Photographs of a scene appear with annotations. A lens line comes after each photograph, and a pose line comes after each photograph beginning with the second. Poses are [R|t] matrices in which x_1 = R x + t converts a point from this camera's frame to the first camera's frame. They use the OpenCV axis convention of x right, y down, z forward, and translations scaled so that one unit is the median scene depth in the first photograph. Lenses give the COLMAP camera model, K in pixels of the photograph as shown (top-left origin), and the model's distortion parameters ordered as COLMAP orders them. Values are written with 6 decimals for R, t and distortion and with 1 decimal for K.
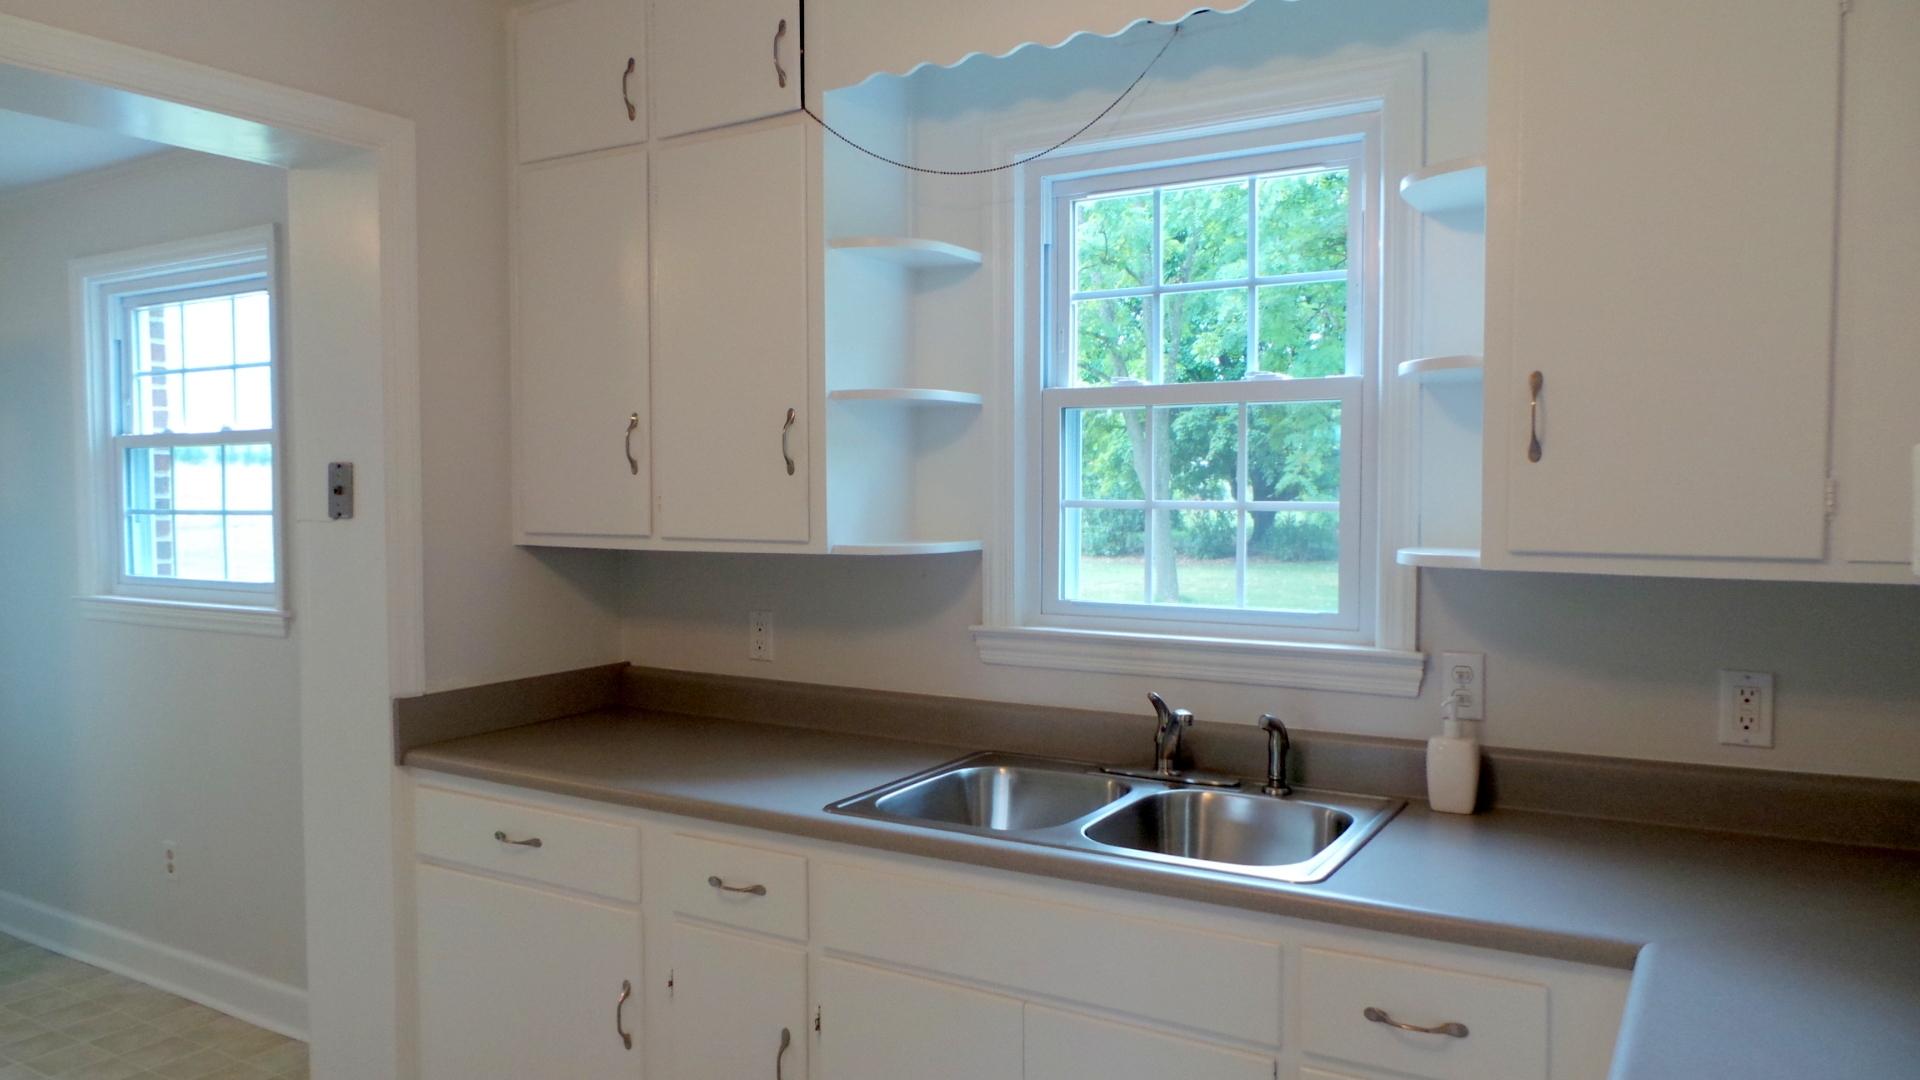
lens RADIAL K [[1321.6, 0, 960.0], [0, 1321.6, 540.0], [0, 0, 1]] dist [-0.004889, -0.002402]
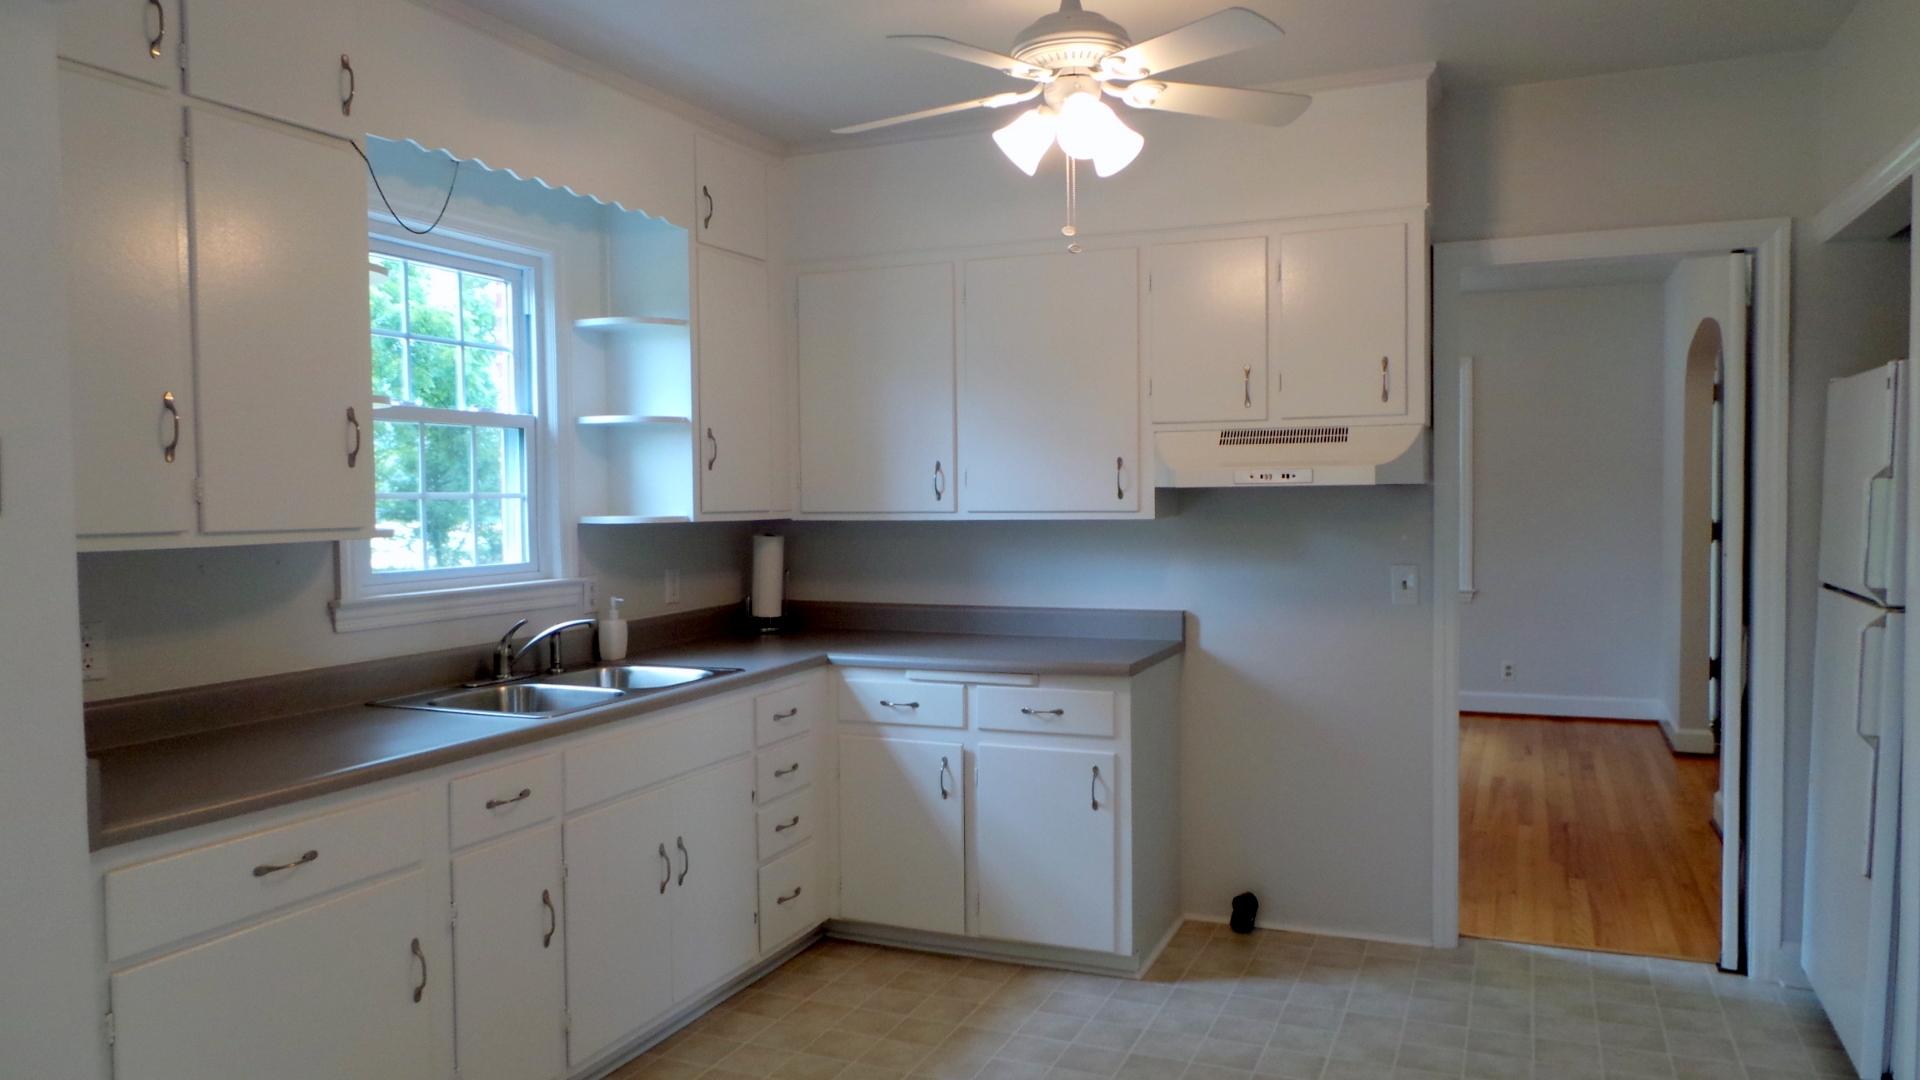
lens RADIAL K [[1321.6, 0, 960.0], [0, 1321.6, 540.0], [0, 0, 1]] dist [-0.004889, -0.002402]
pose [[-0.143289, -0.028303, 0.989276, -1.352849], [0.053224, 0.997924, 0.036260, -0.001416], [-0.988249, 0.057848, -0.141485, 0.695778]]
